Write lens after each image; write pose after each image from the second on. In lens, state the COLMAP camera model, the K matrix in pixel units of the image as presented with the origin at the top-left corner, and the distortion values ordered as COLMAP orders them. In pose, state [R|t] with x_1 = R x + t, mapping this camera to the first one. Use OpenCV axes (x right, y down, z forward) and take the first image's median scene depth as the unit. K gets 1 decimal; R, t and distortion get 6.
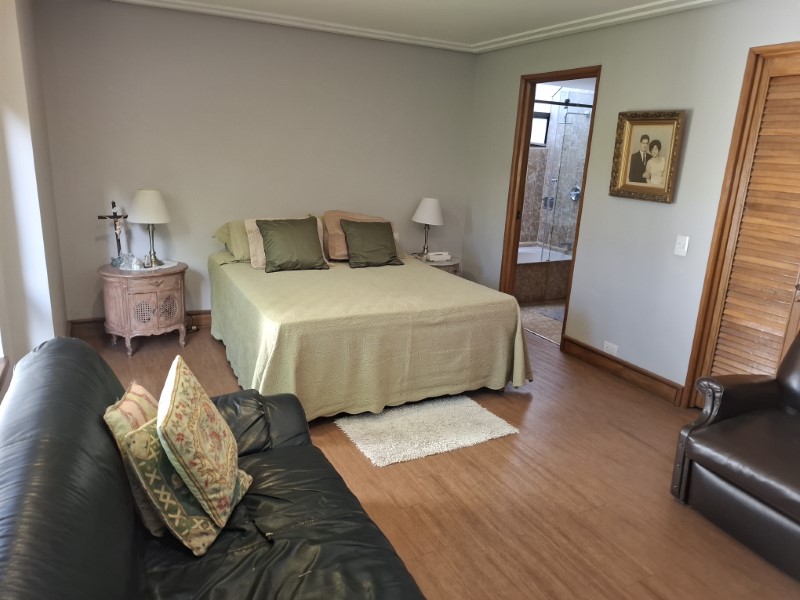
lens RADIAL K [[556.1, 0, 395.1], [0, 556.1, 288.7], [0, 0, 1]] dist [0.096466, -0.106952]
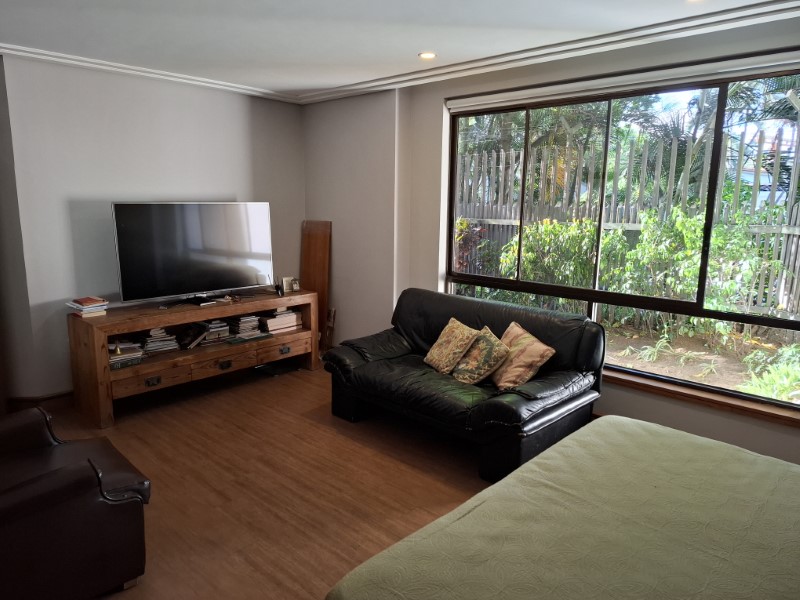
lens RADIAL K [[556.1, 0, 395.1], [0, 556.1, 288.7], [0, 0, 1]] dist [0.096466, -0.106952]
pose [[-0.943997, -0.005568, -0.329906, 0.315124], [-0.137013, 0.916193, 0.376588, -0.321698], [0.300161, 0.400700, -0.865646, 1.296386]]
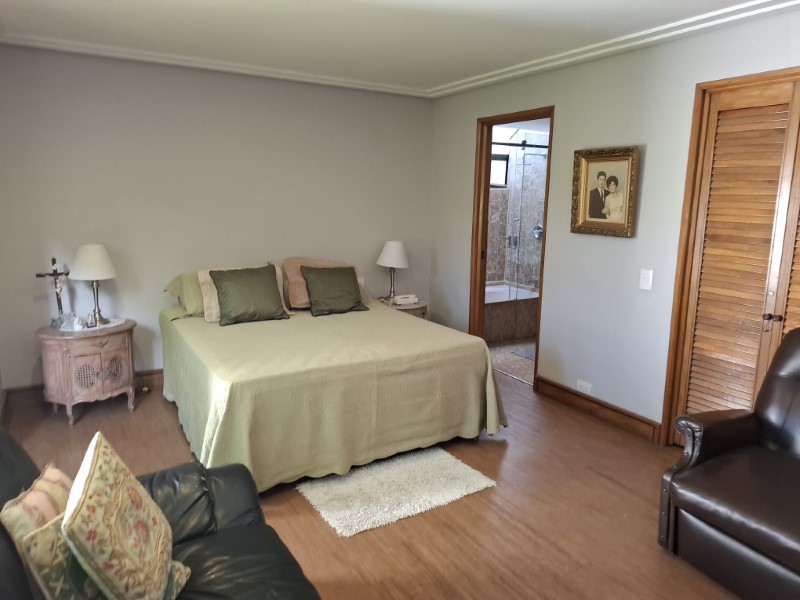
lens RADIAL K [[556.1, 0, 395.1], [0, 556.1, 288.7], [0, 0, 1]] dist [0.096466, -0.106952]
pose [[0.997673, -0.043303, 0.052657, 0.016687], [0.047231, 0.996006, -0.075778, -0.006925], [-0.049165, 0.078089, 0.995733, 0.044570]]
